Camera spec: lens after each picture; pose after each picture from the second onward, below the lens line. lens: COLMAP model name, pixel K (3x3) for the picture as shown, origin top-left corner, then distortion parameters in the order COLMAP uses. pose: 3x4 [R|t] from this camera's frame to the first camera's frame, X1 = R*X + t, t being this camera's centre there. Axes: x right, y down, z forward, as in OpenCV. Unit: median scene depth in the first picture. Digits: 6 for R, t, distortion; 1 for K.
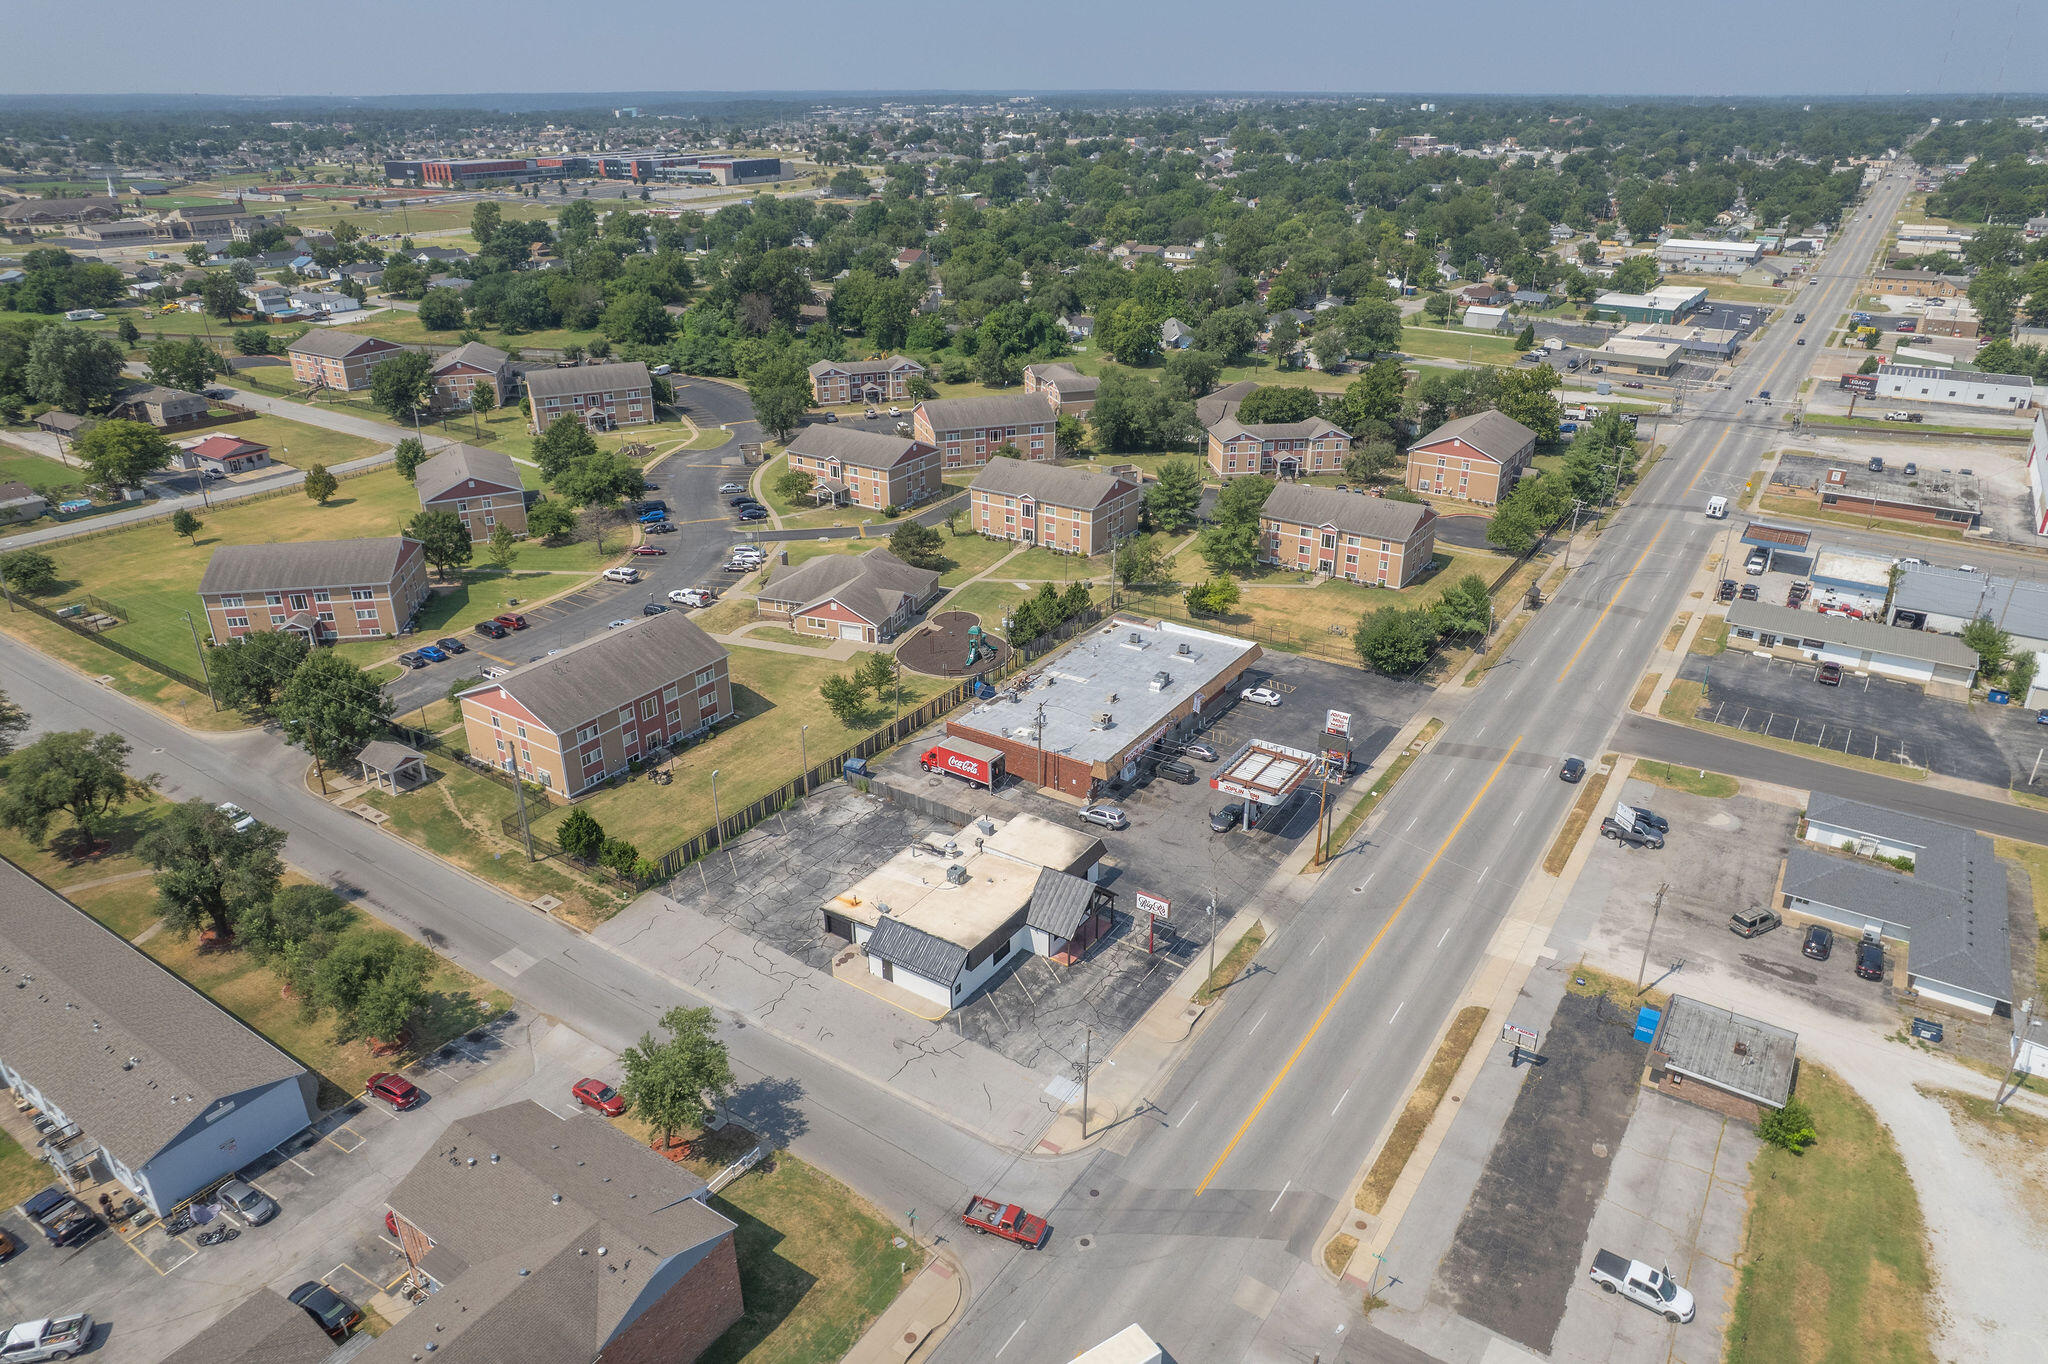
lens RADIAL K [[1313.5, 0, 1017.9], [0, 1313.5, 675.8], [0, 0, 1]] dist [-0.072438, 0.056889]
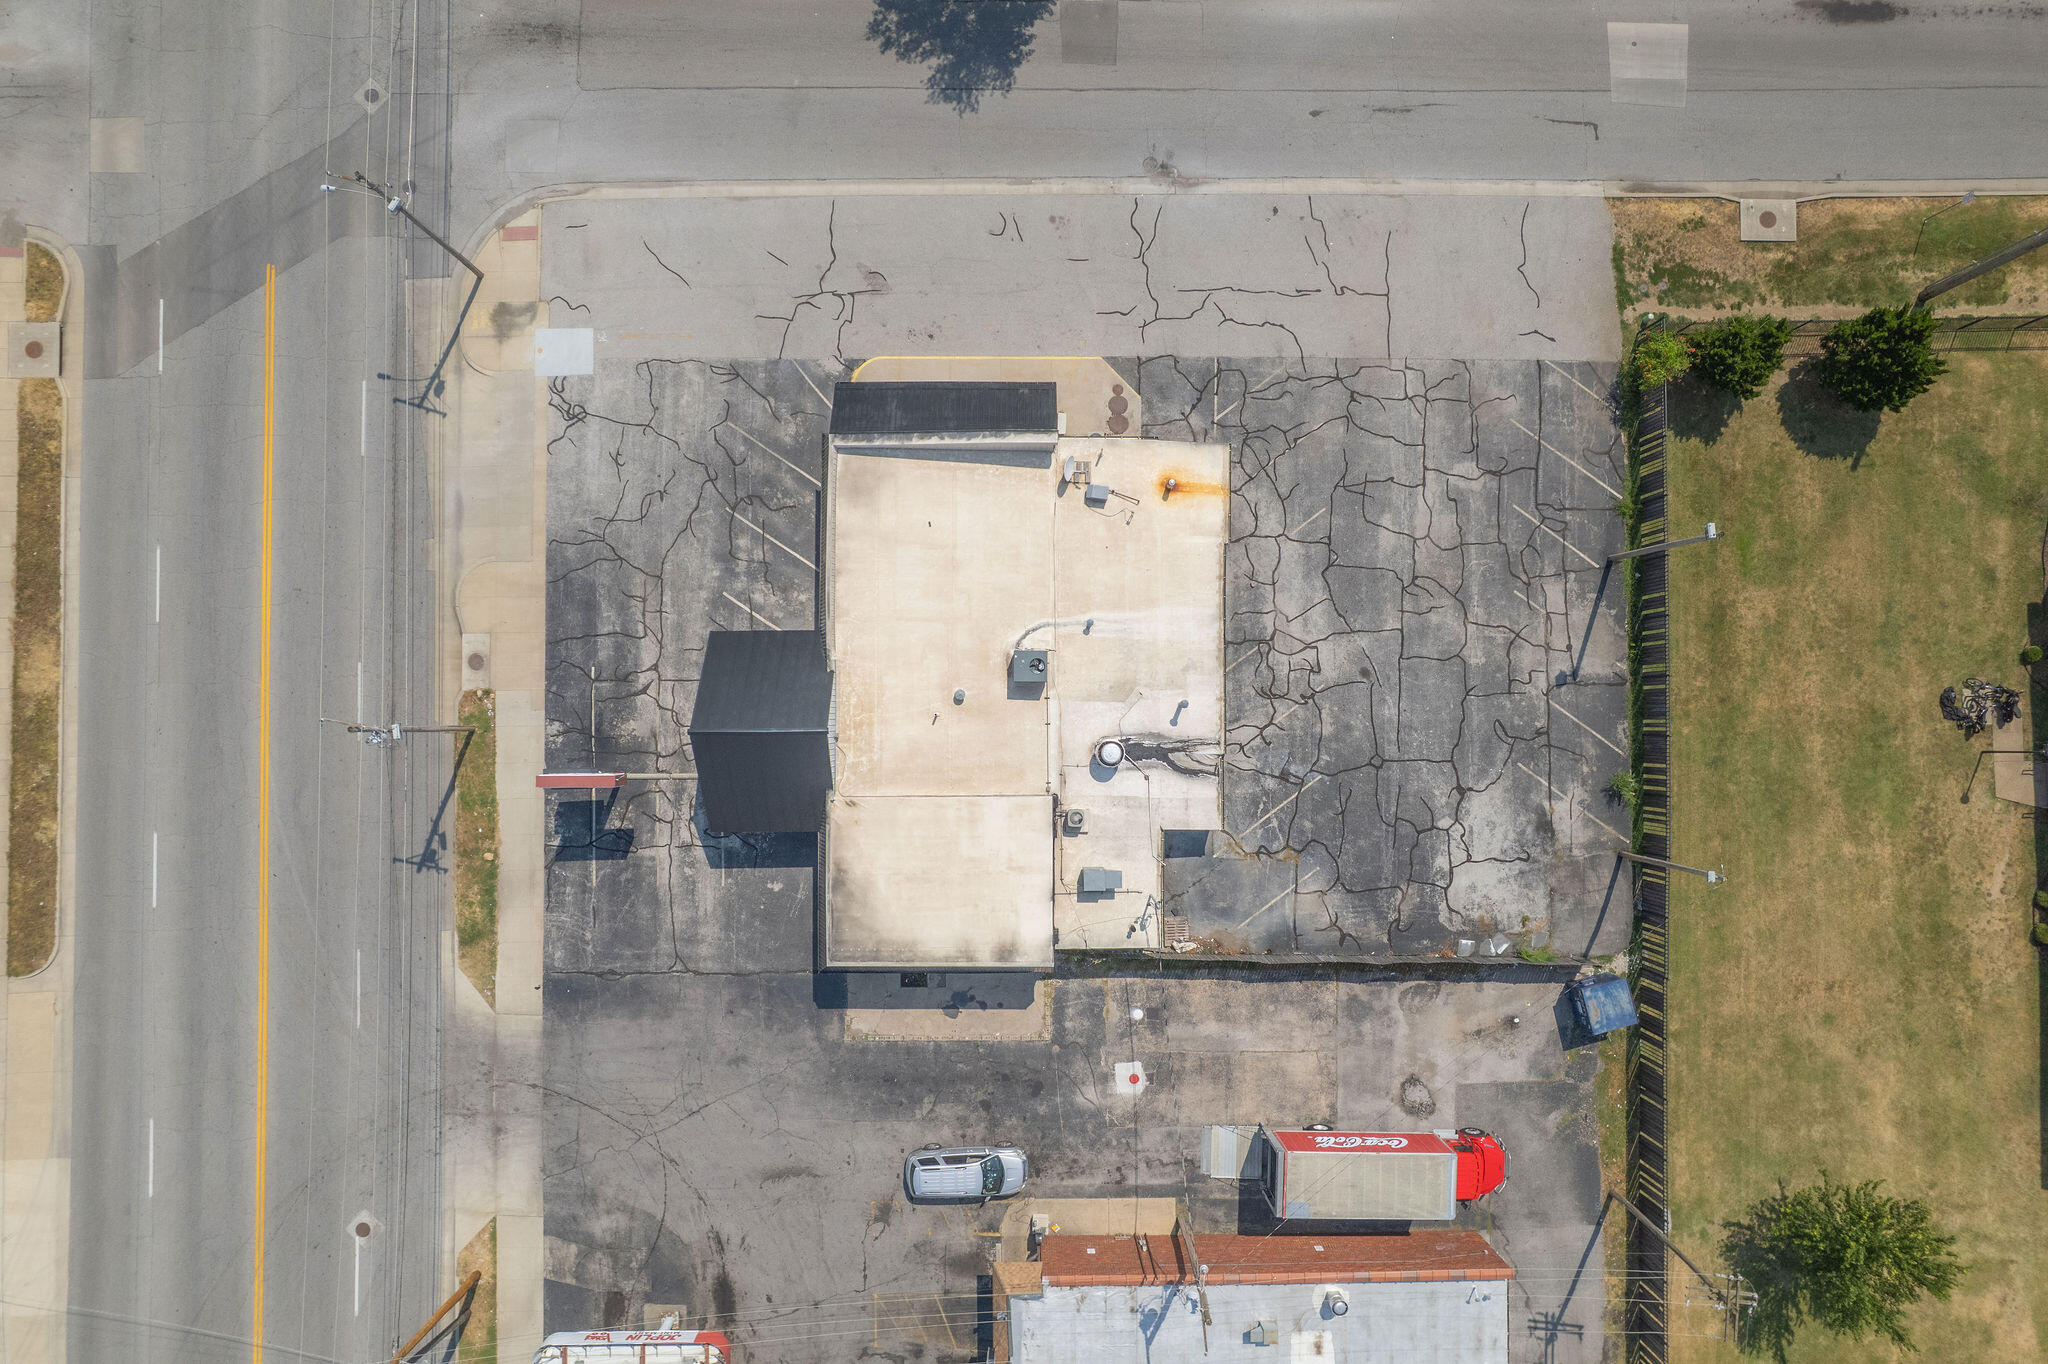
lens RADIAL K [[1313.5, 0, 1017.9], [0, 1313.5, 675.8], [0, 0, 1]] dist [-0.072438, 0.056889]
pose [[-0.827643, 0.561052, -0.015076, -0.031247], [-0.230920, -0.315916, 0.920257, -0.230788], [0.511550, 0.765126, 0.391024, 0.748101]]
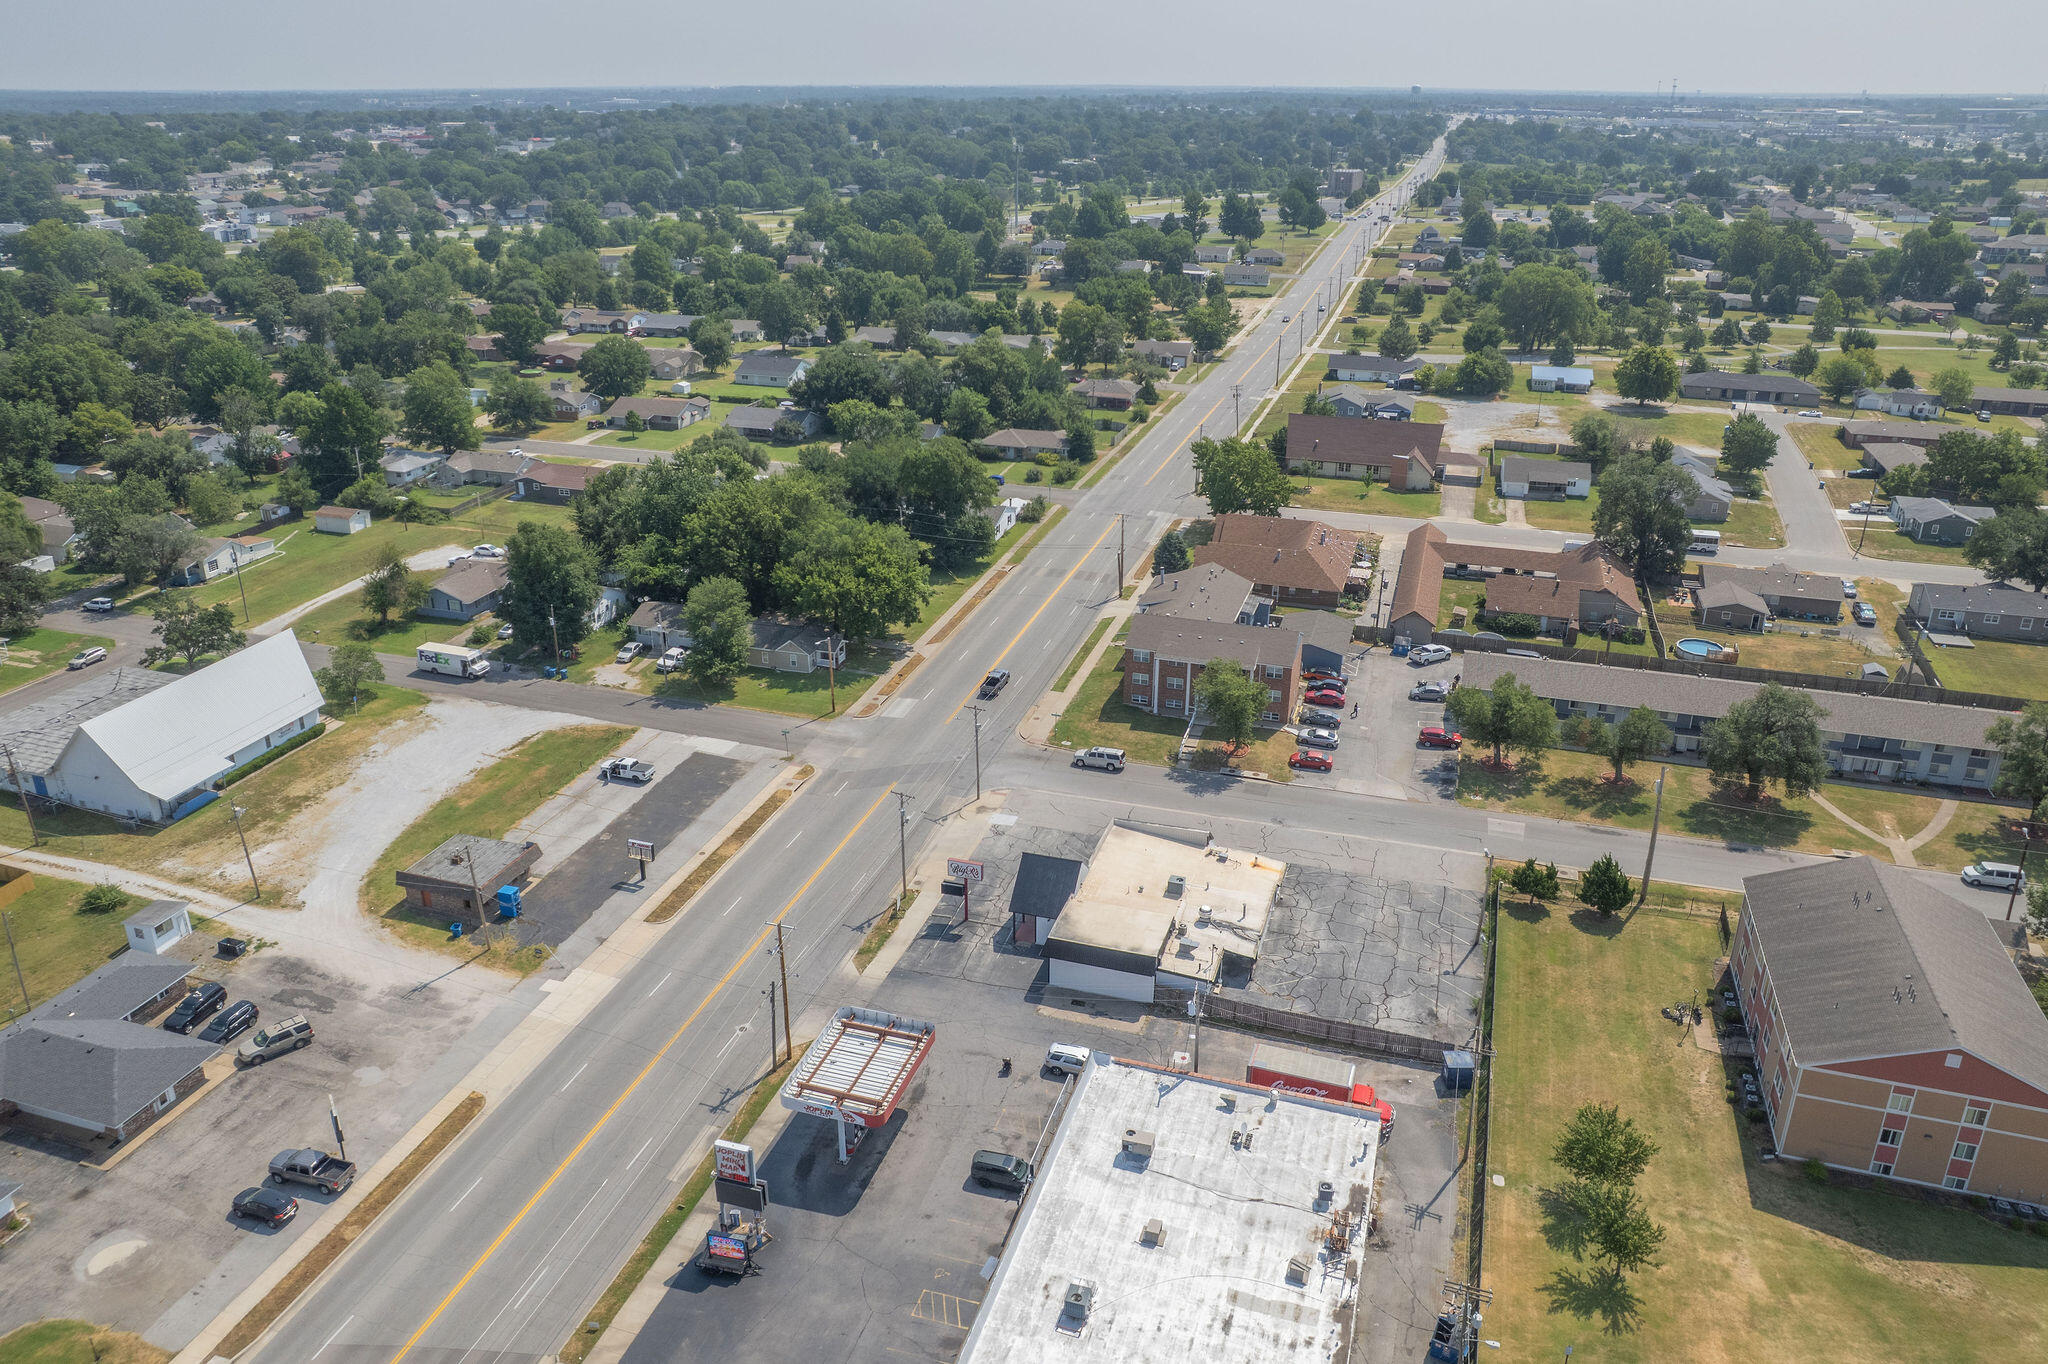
lens RADIAL K [[1396.8, 0, 1024.0], [0, 1396.8, 682.0], [0, 0, 1]] dist [-0.053011, 0.006386]
pose [[-0.959171, 0.112840, -0.259343, 0.276753], [-0.116337, 0.678389, 0.725434, -0.606382], [0.257794, 0.725986, -0.637563, 1.365699]]
